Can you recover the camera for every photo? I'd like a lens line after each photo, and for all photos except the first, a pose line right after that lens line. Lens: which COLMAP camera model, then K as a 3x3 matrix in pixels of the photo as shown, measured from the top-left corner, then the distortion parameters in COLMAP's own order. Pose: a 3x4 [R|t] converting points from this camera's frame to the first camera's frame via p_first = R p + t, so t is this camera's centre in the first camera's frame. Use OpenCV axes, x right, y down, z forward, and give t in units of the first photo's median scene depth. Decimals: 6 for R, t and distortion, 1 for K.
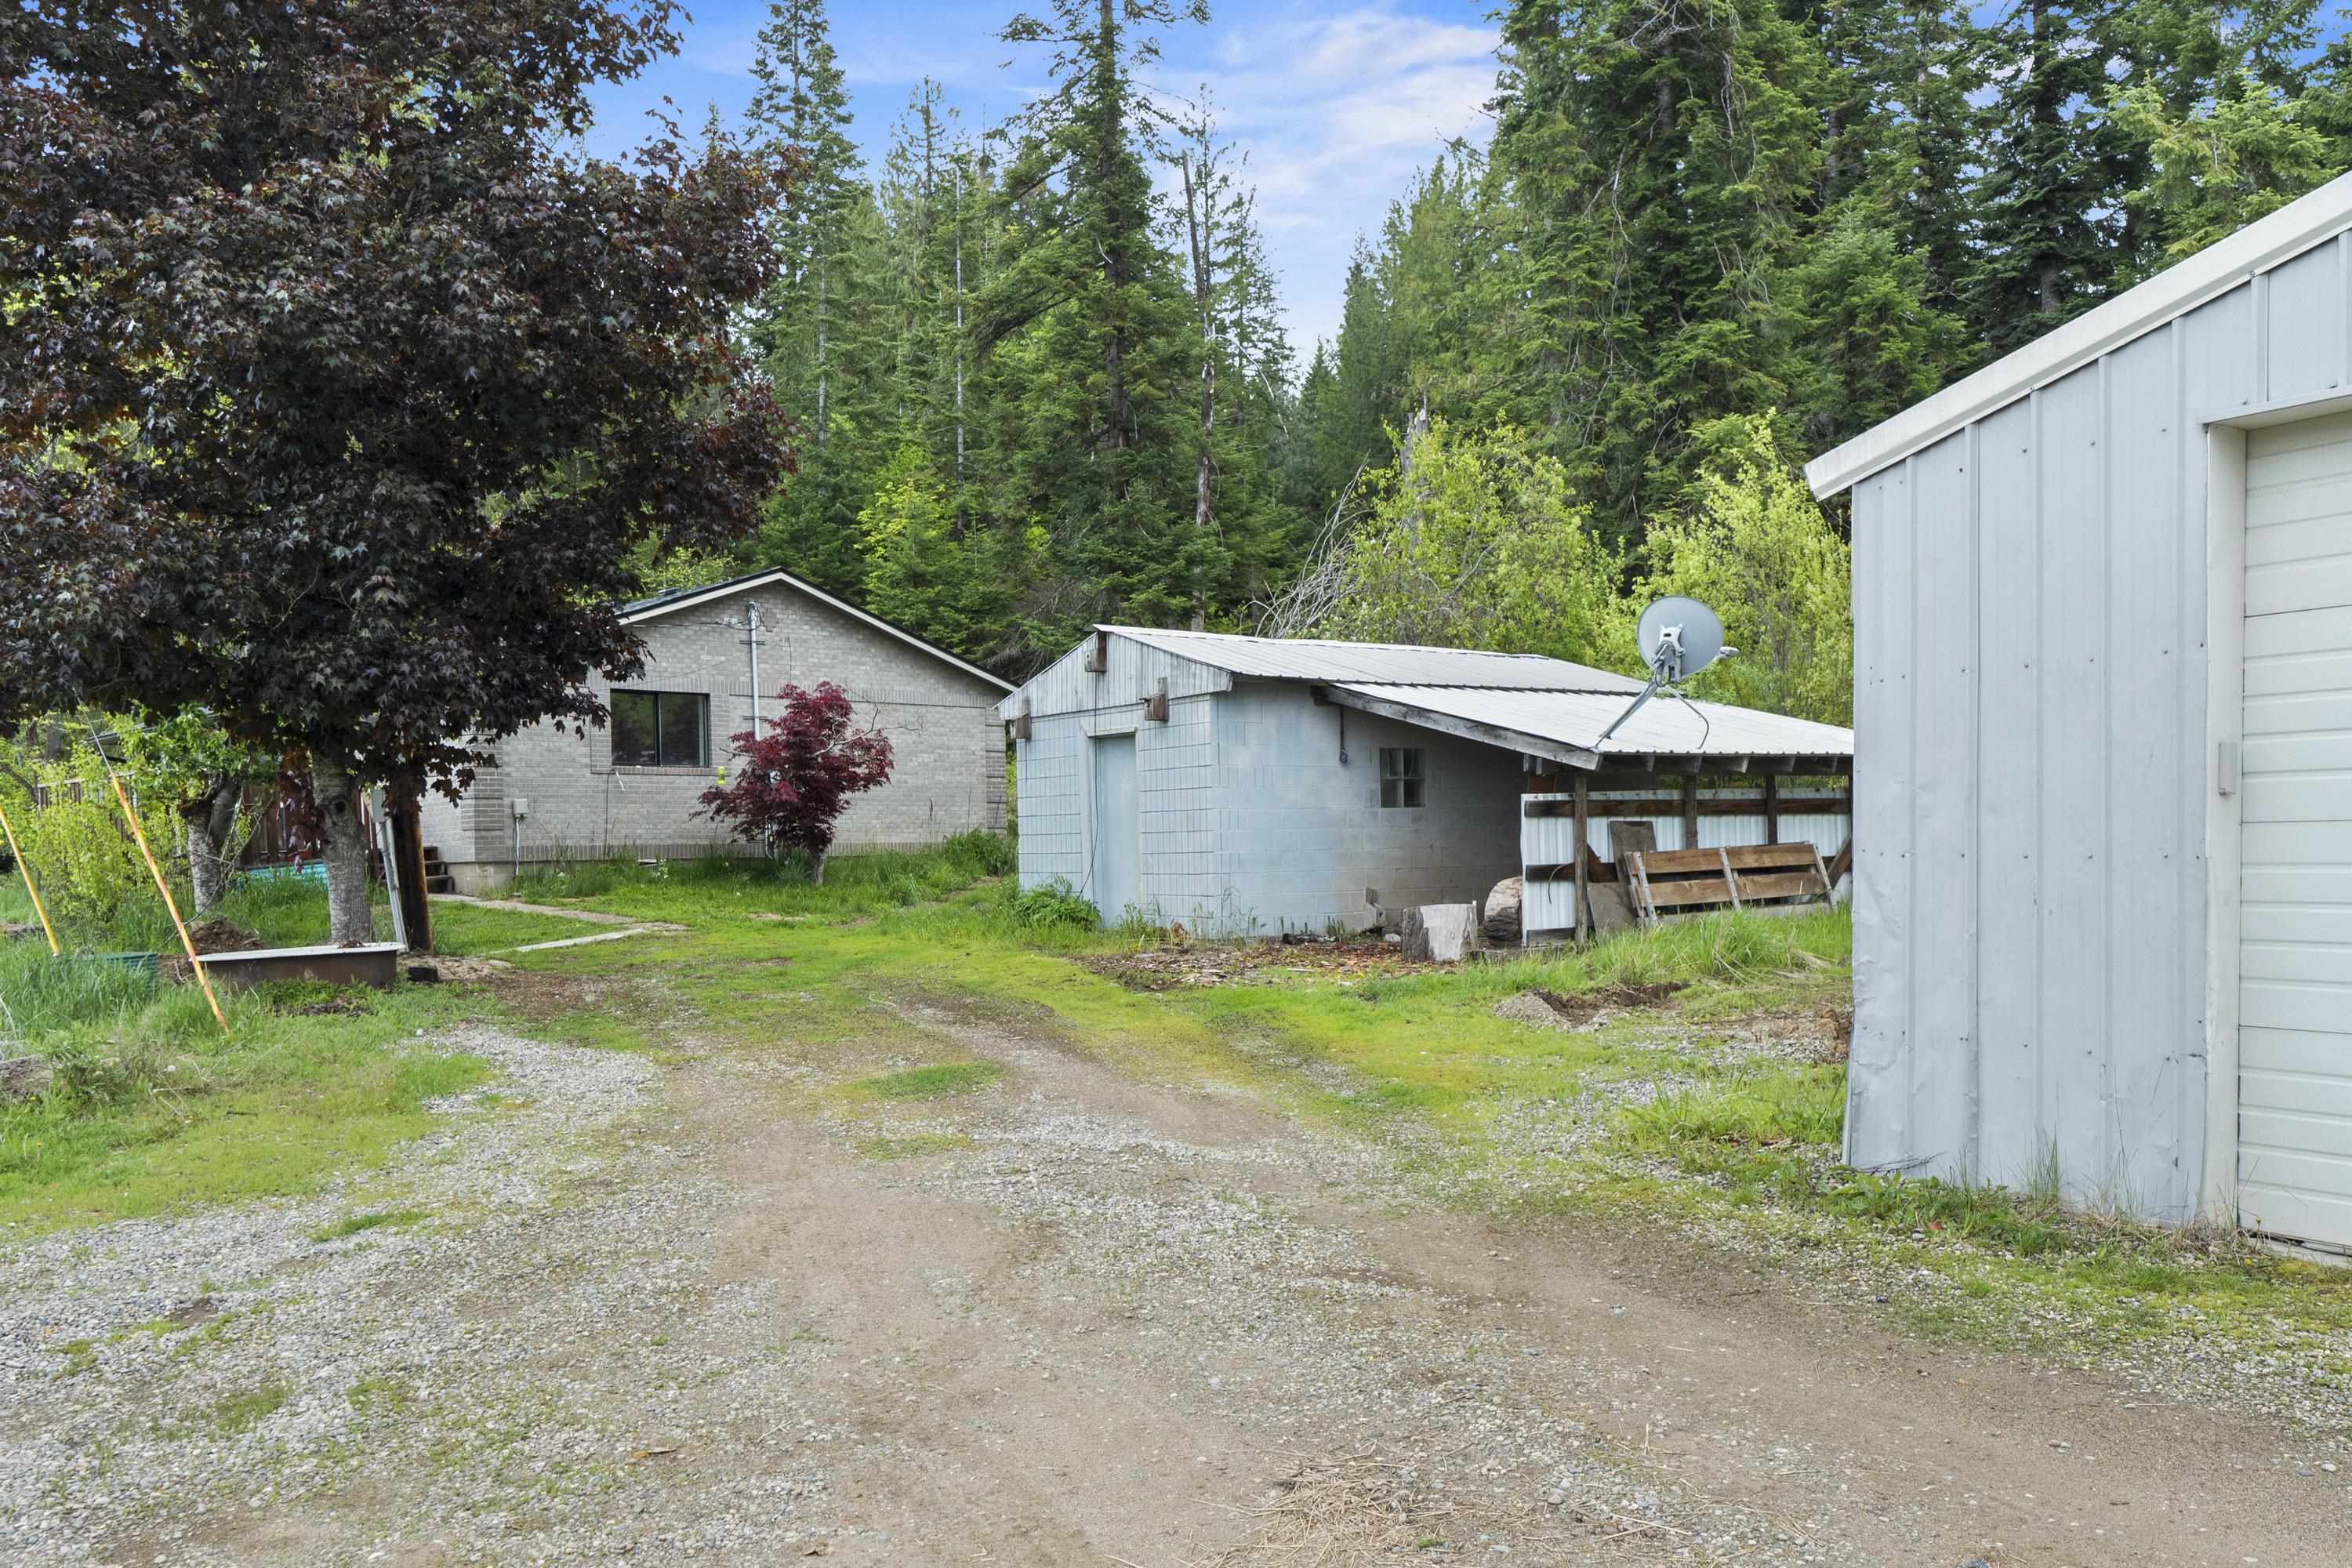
lens RADIAL K [[1750.1, 0, 1144.2], [0, 1750.1, 872.0], [0, 0, 1]] dist [-0.001511, 0.002124]
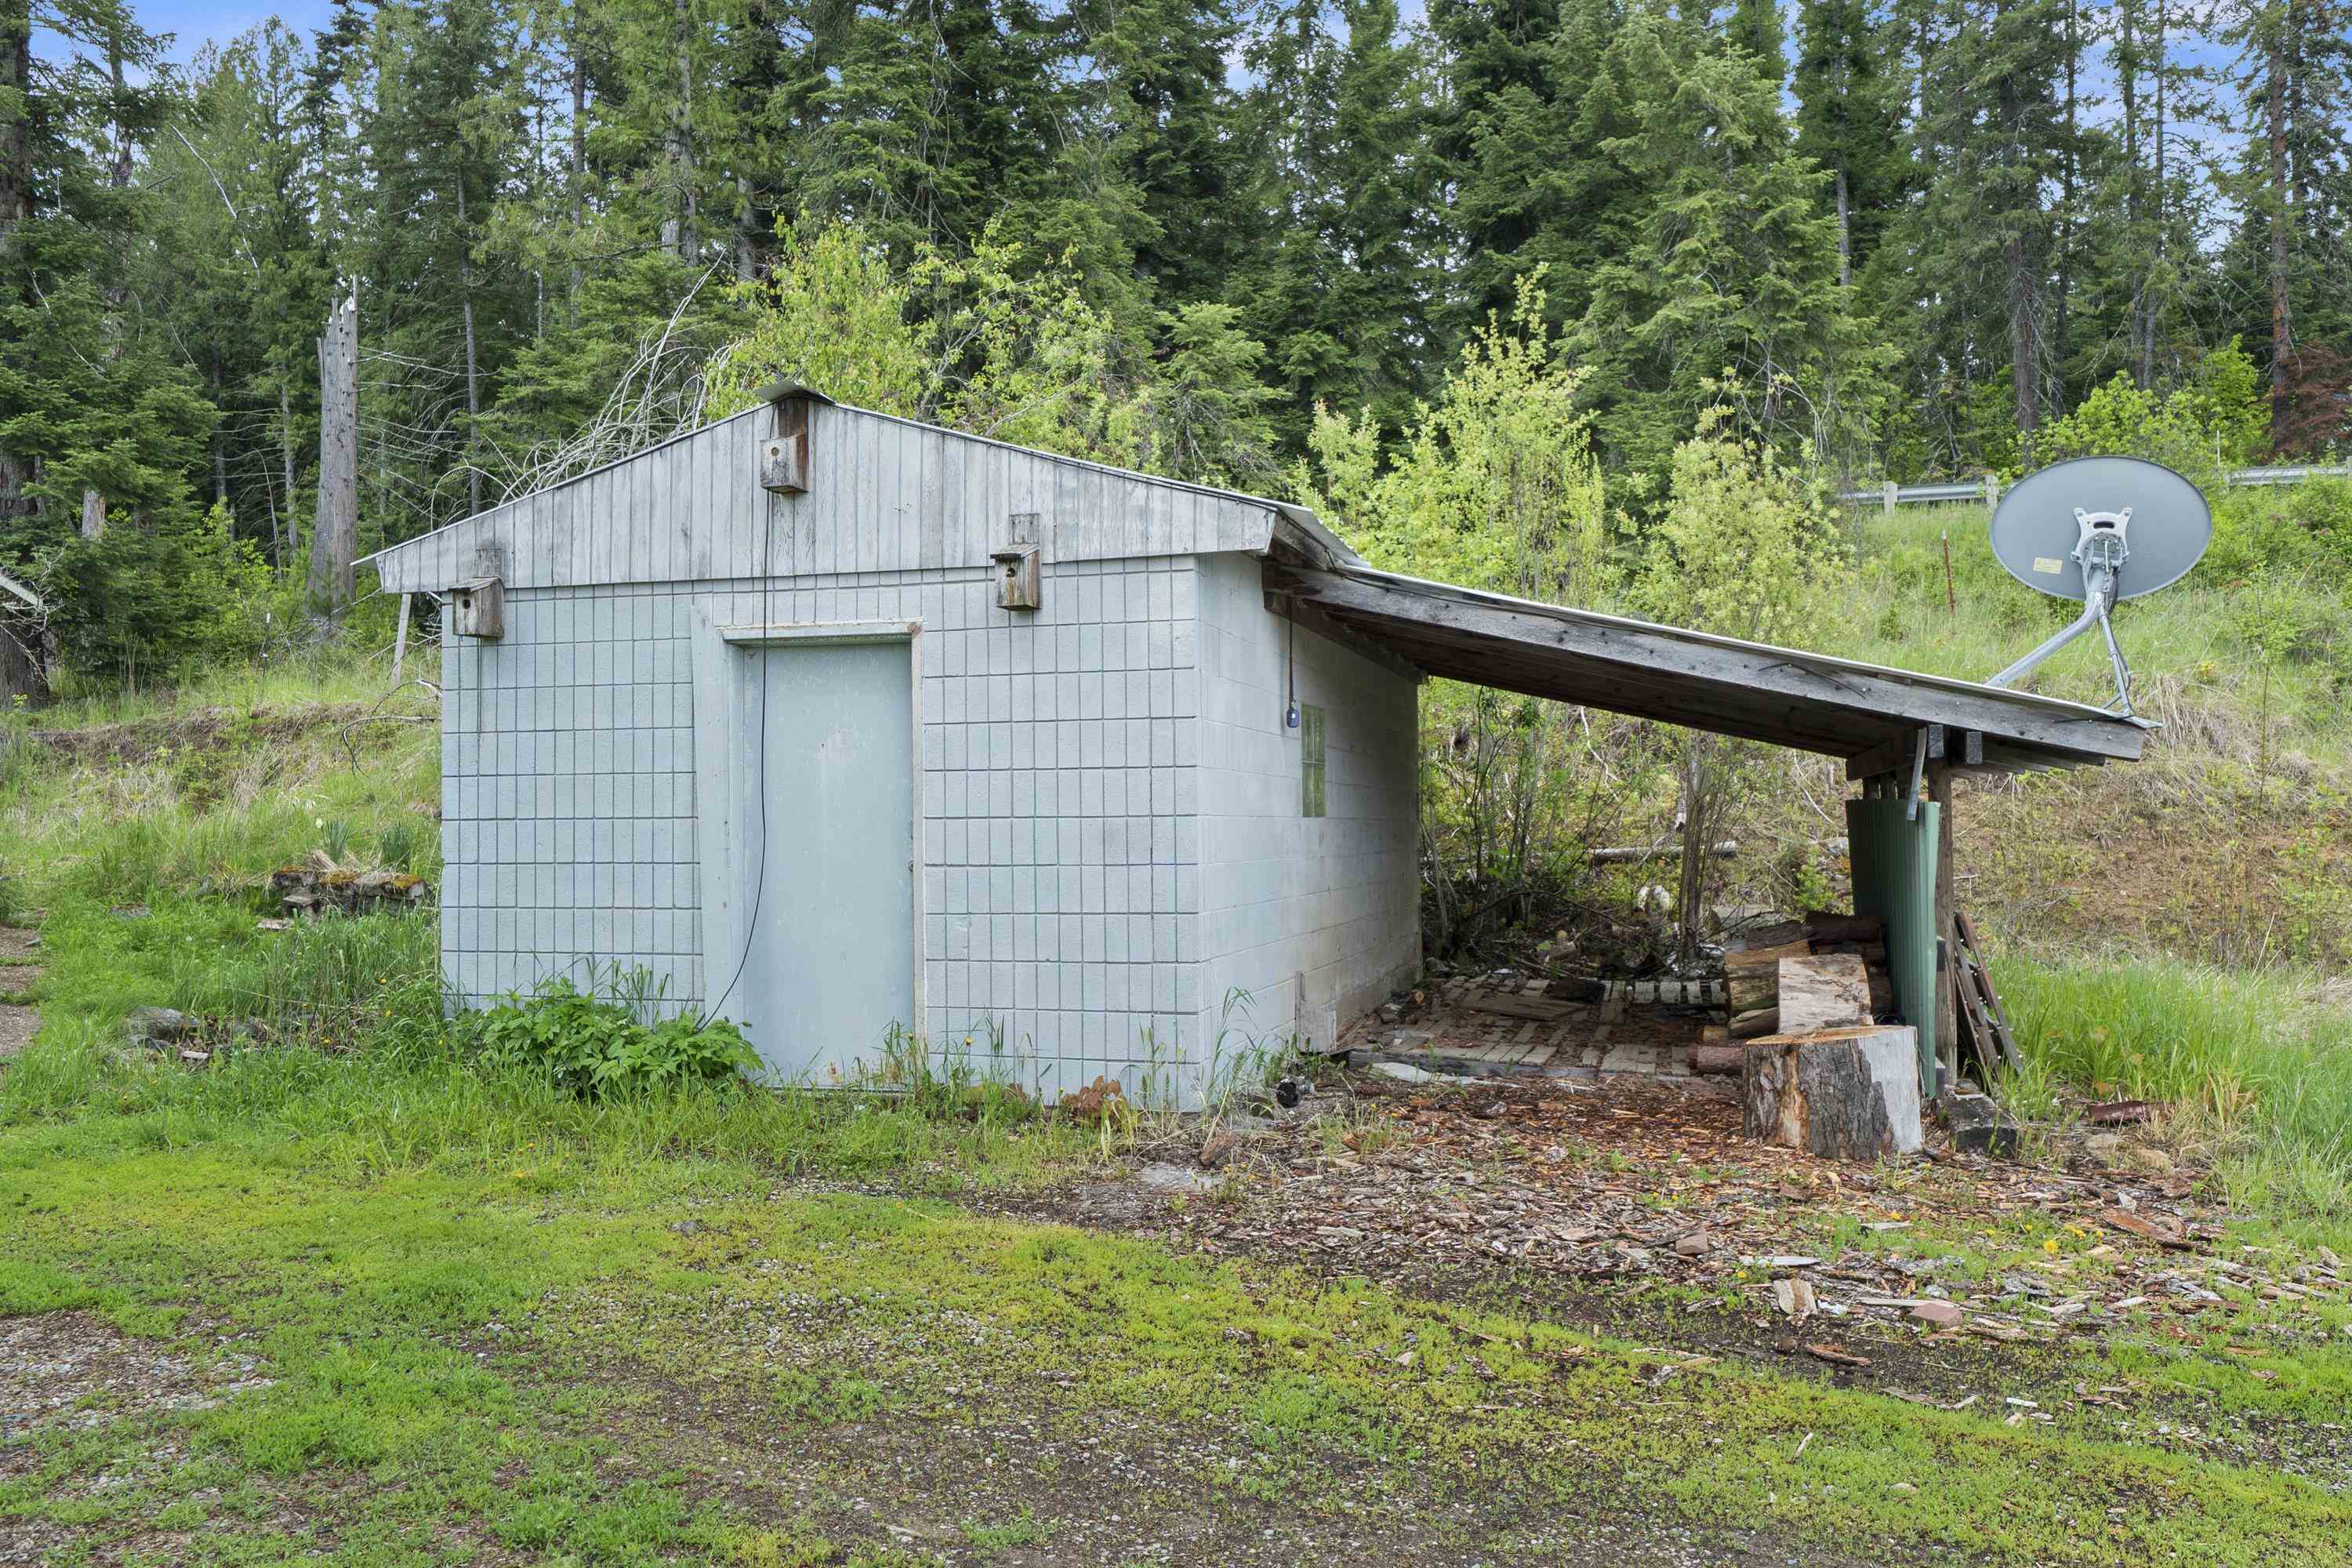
lens RADIAL K [[1750.1, 0, 1176.6], [0, 1750.1, 787.7], [0, 0, 1]] dist [-0.001511, 0.002124]
pose [[0.757584, 0.027768, 0.652147, -0.177291], [0.004718, 0.998836, -0.048011, -0.015531], [-0.652720, 0.039449, 0.756571, 0.469635]]
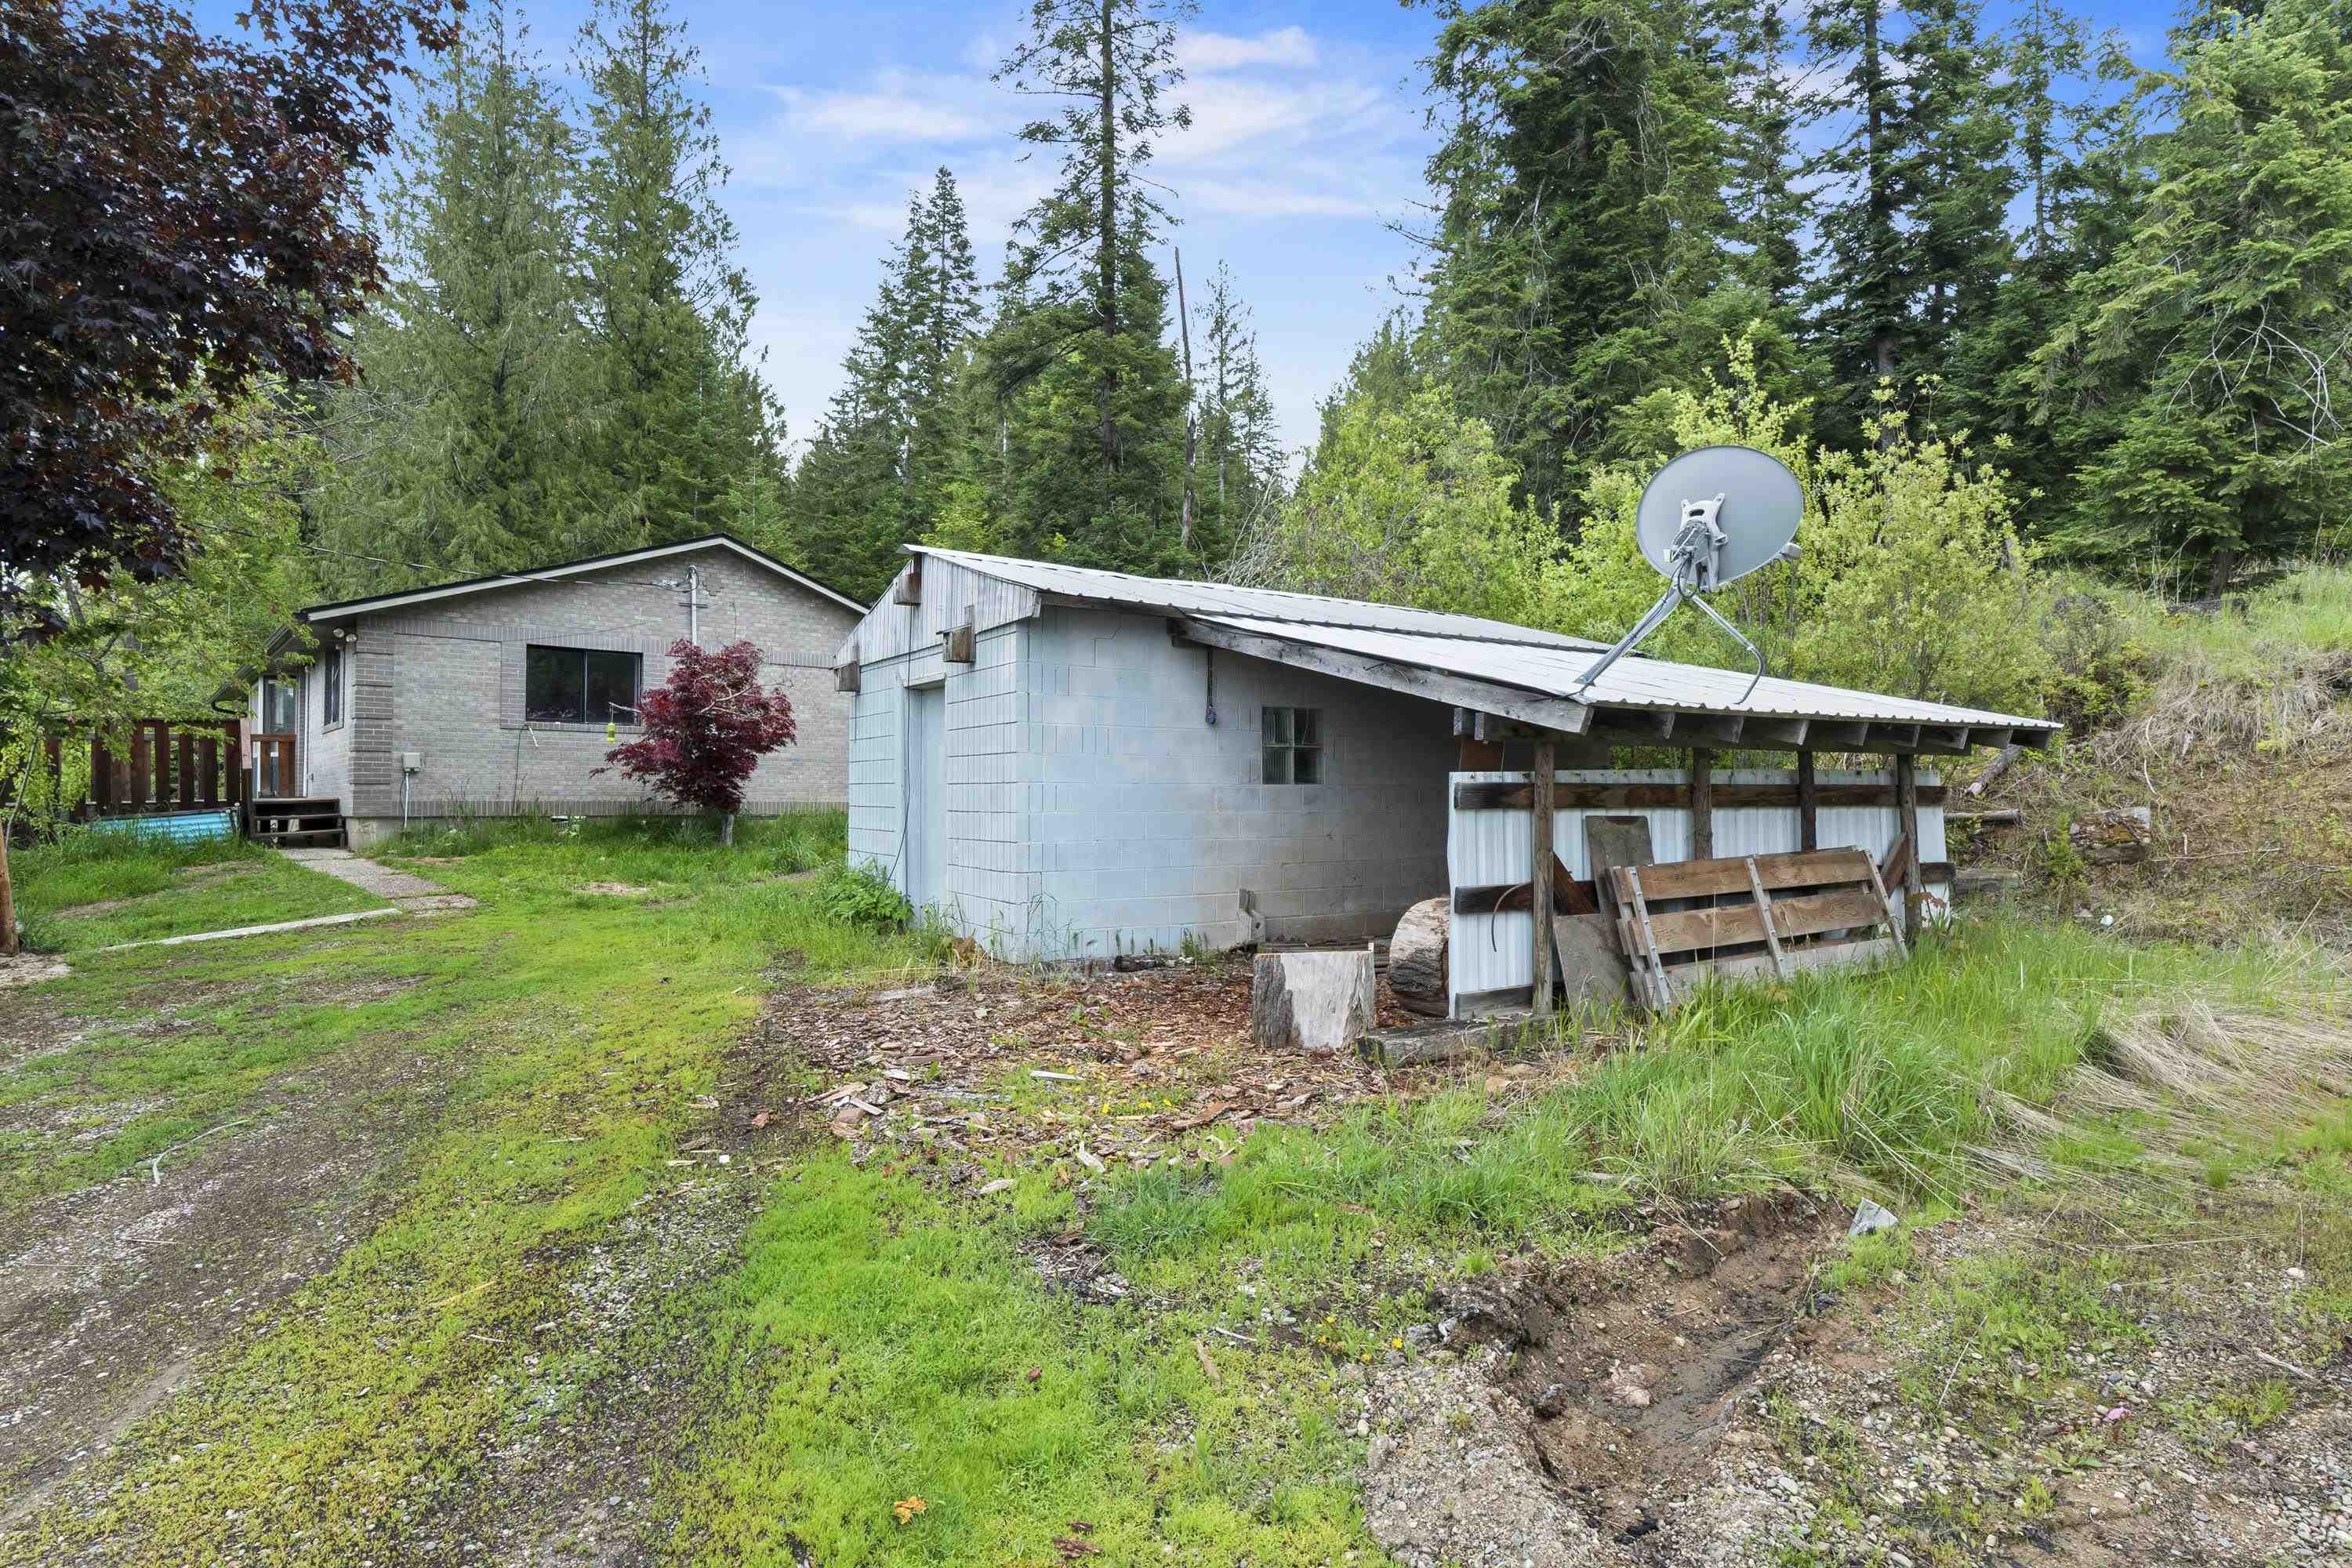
lens RADIAL K [[1168.0, 0, 1173.4], [0, 1168.0, 772.3], [0, 0, 1]] dist [-0.012291, 0.000097]
pose [[0.999727, 0.019836, -0.012375, 0.076522], [-0.020252, 0.999202, -0.034425, -0.017553], [0.011682, 0.034666, 0.999331, 0.365258]]
